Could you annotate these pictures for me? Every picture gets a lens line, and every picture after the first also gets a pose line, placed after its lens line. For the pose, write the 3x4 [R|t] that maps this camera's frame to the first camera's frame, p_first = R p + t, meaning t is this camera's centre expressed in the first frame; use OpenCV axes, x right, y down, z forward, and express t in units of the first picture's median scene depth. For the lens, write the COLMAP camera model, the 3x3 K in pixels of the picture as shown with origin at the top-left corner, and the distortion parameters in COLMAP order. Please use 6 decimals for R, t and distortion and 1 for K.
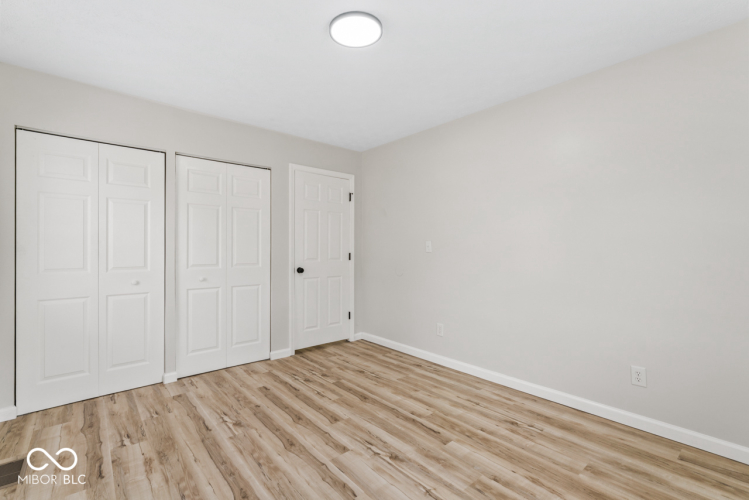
lens RADIAL K [[342.5, 0, 377.2], [0, 342.5, 246.2], [0, 0, 1]] dist [-0.001958, -0.000436]
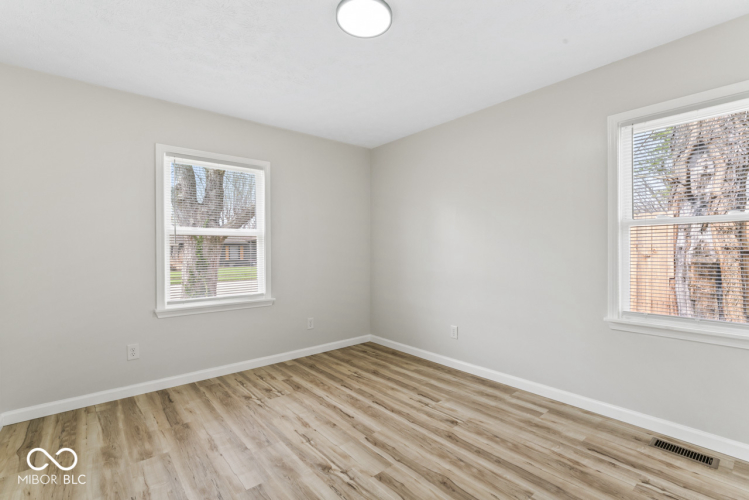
lens RADIAL K [[342.5, 0, 377.2], [0, 342.5, 246.2], [0, 0, 1]] dist [-0.001958, -0.000436]
pose [[-0.999948, 0.006017, 0.008247, -0.105609], [0.005922, 0.999916, -0.011527, 0.010954], [-0.008316, -0.011478, -0.999900, 2.005985]]
